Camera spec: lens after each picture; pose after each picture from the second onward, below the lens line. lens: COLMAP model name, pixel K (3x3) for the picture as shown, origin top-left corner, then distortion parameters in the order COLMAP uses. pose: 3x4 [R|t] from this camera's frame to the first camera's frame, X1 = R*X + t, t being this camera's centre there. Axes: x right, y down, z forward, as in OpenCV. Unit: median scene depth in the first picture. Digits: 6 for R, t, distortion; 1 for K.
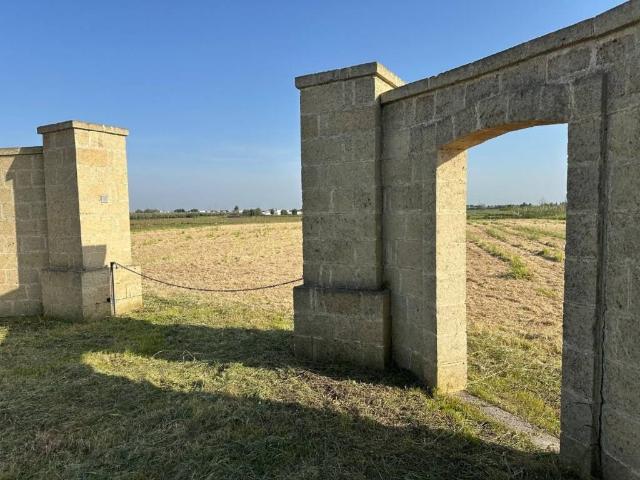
lens RADIAL K [[419.6, 0, 320.0], [0, 419.6, 240.0], [0, 0, 1]] dist [0.149245, -0.135259]
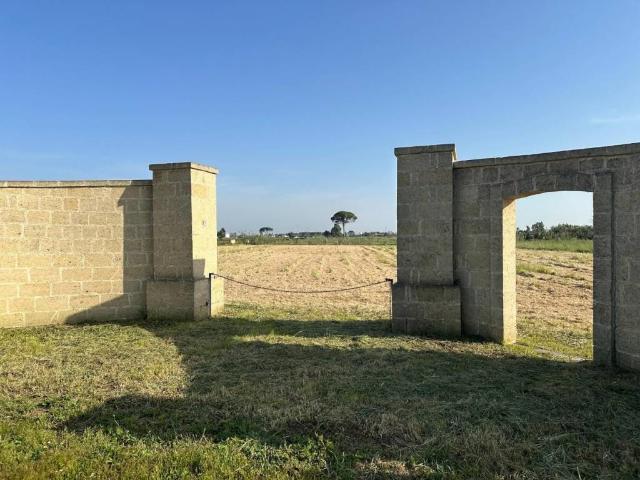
lens RADIAL K [[419.6, 0, 320.0], [0, 419.6, 240.0], [0, 0, 1]] dist [0.149245, -0.135259]
pose [[0.979107, 0.013189, 0.202918, -0.660618], [-0.000511, 0.998051, -0.062406, 0.049443], [-0.203345, 0.060998, 0.977205, -0.441486]]
